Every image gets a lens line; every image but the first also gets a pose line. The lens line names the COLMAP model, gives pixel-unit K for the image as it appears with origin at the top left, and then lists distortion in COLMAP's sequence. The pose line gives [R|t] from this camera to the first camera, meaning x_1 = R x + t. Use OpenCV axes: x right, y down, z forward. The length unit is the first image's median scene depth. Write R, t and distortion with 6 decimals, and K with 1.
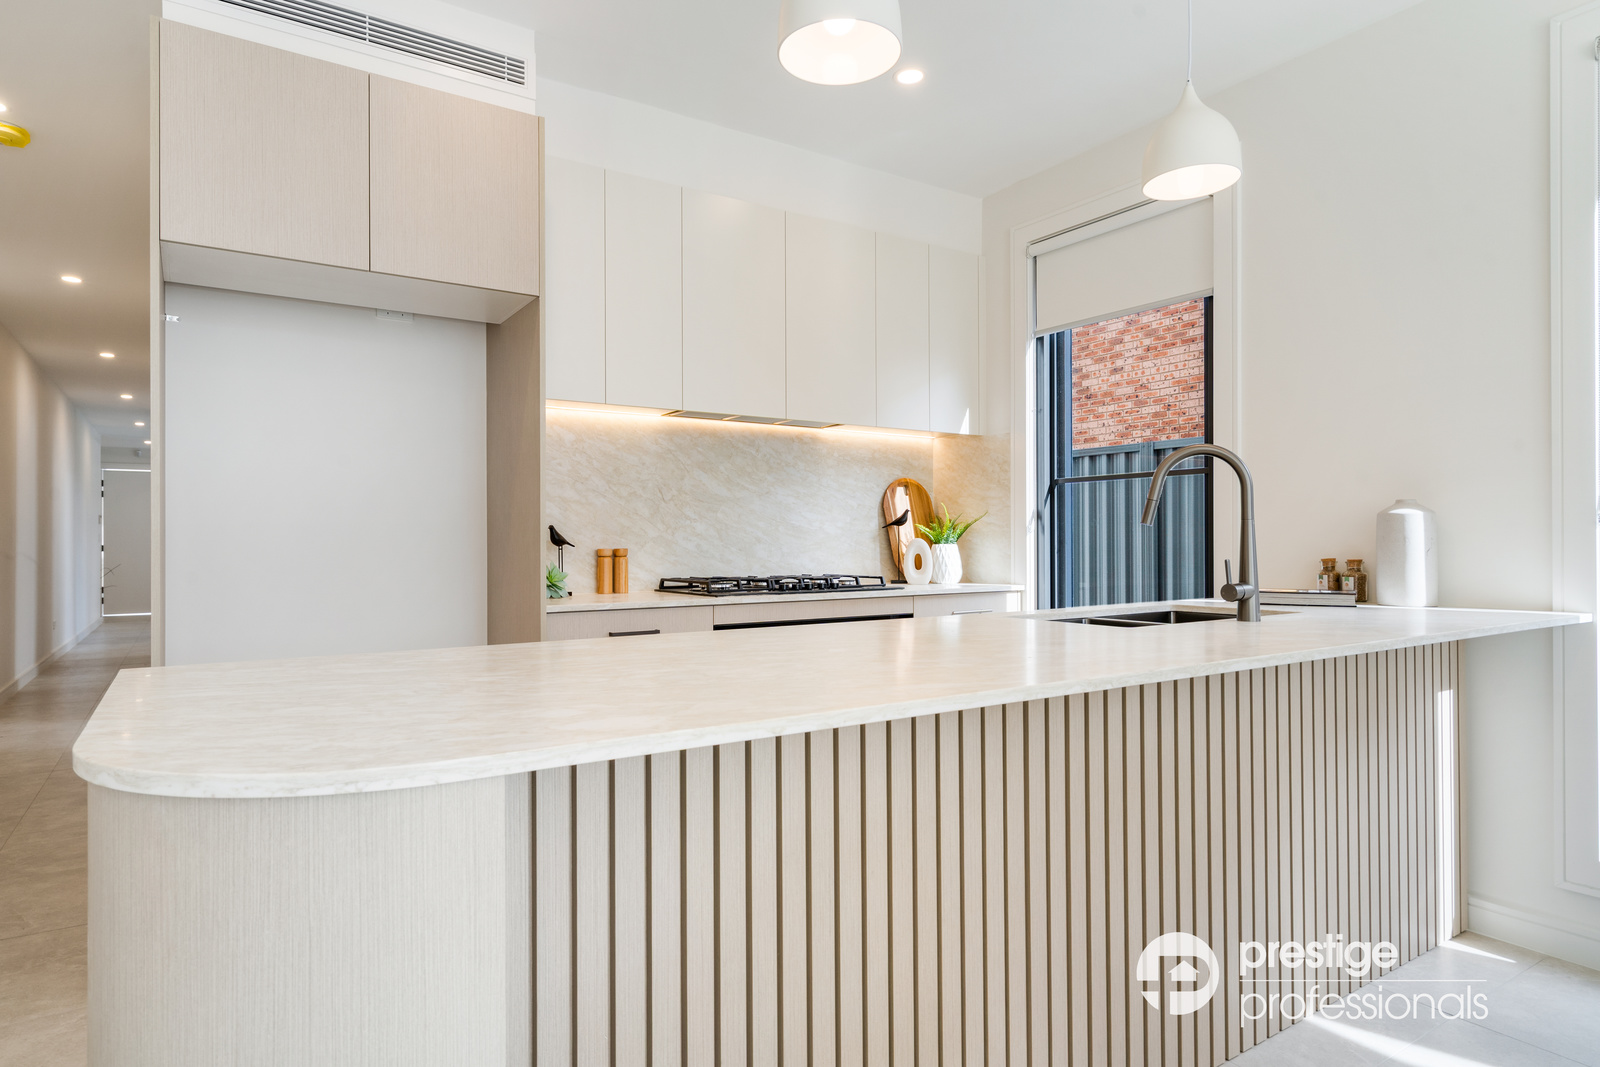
lens RADIAL K [[907.1, 0, 801.2], [0, 907.1, 551.6], [0, 0, 1]] dist [0.001421, 0.000410]
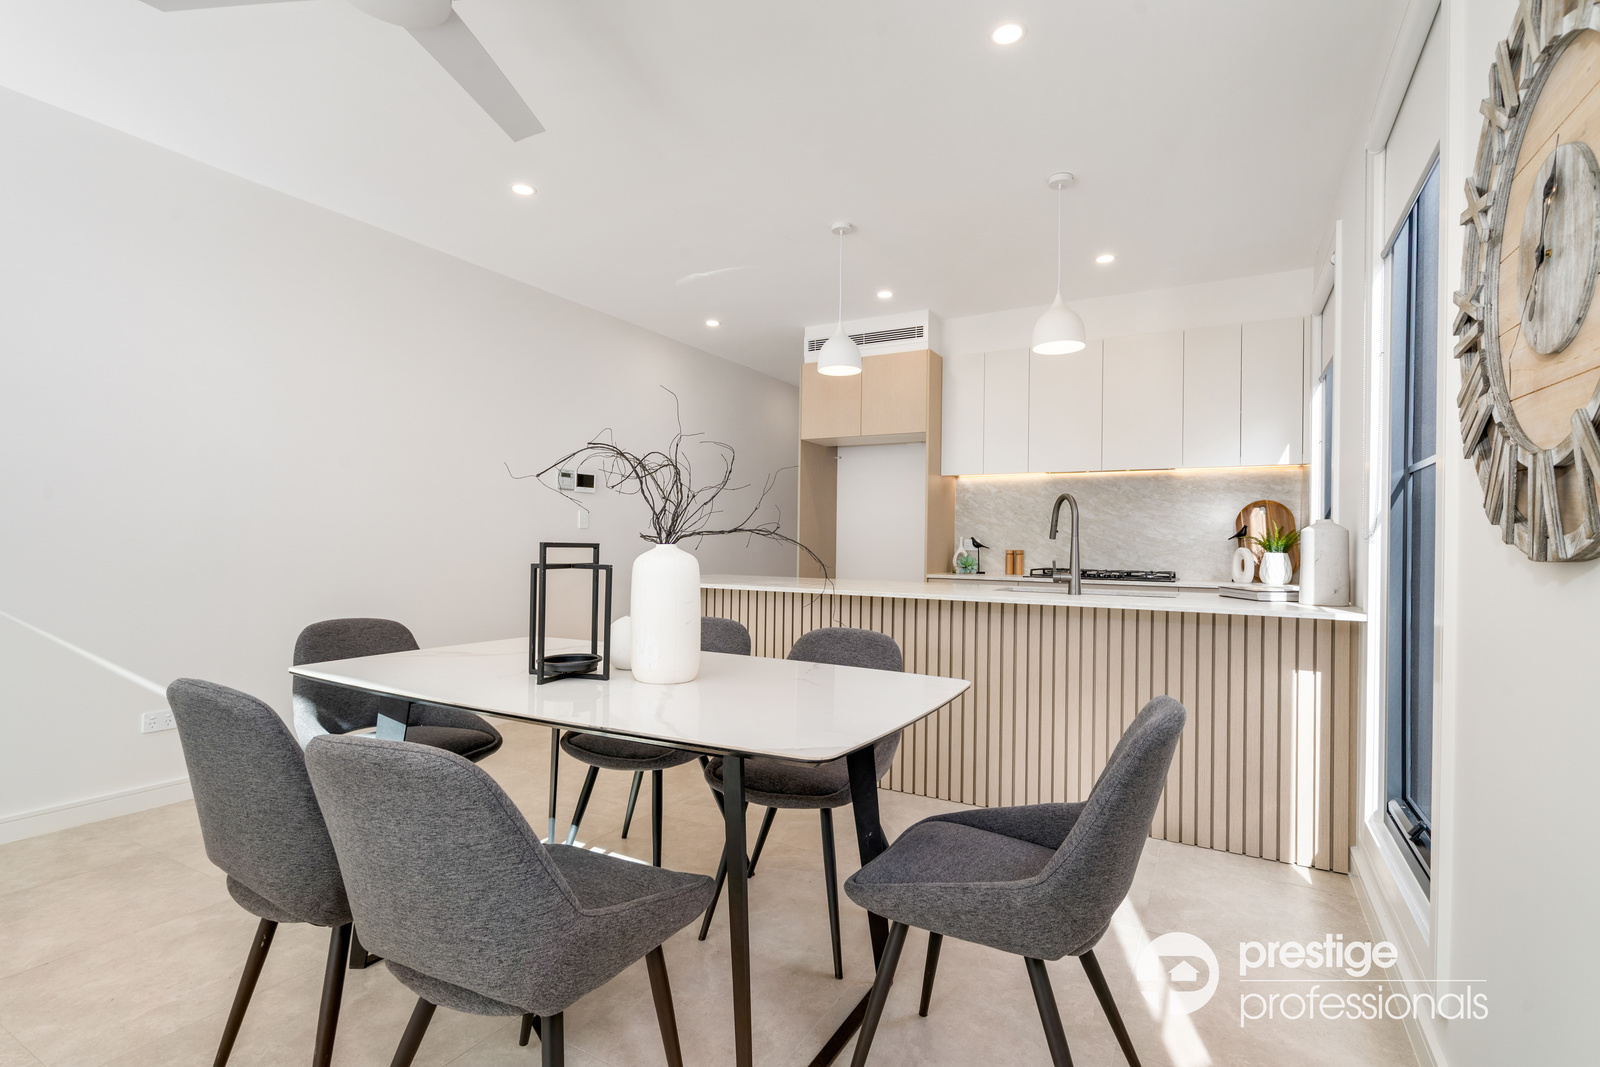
lens RADIAL K [[770.9, 0, 794.8], [0, 770.9, 537.0], [0, 0, 1]] dist [0.001324, -0.000003]
pose [[0.462533, 0.006876, -0.886575, 0.908675], [-0.021174, 0.999770, -0.003293, -0.014444], [0.886349, 0.020295, 0.462572, -0.093861]]
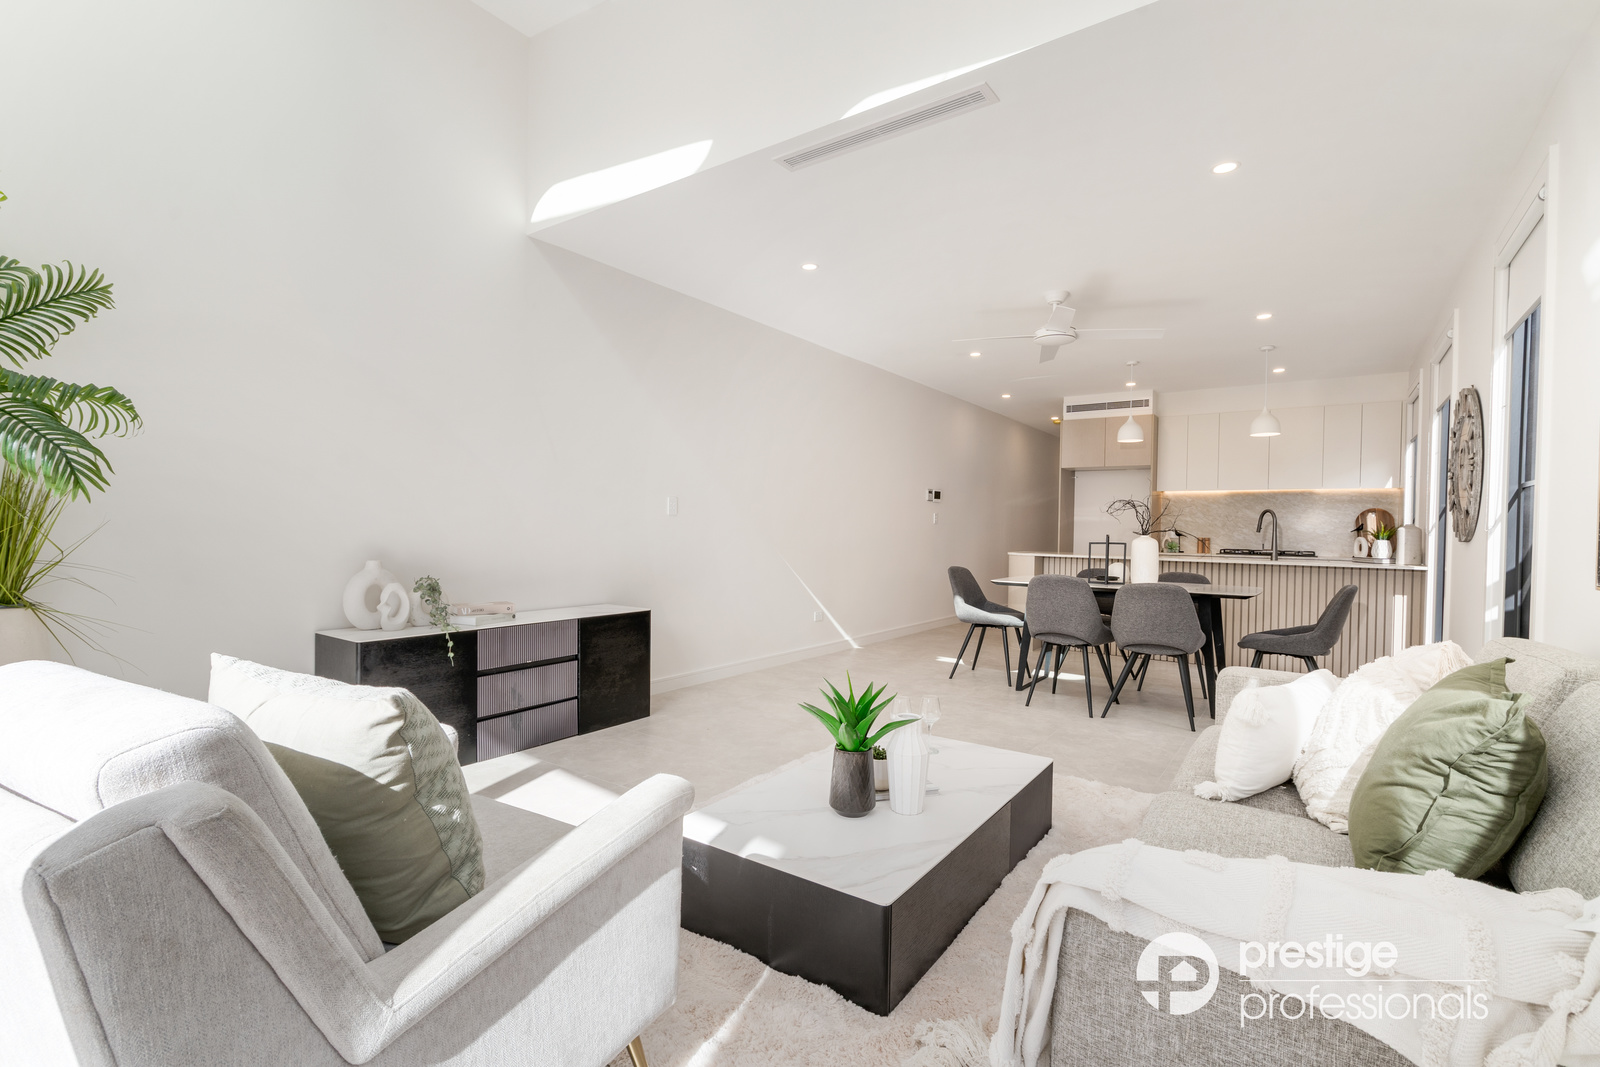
lens RADIAL K [[735.0, 0, 791.0], [0, 735.0, 535.4], [0, 0, 1]] dist [-0.003024, -0.000224]
pose [[0.359159, 0.023289, -0.932986, 1.426027], [-0.024364, 0.999582, 0.015573, -0.014475], [0.932958, 0.017138, 0.359576, -1.008759]]
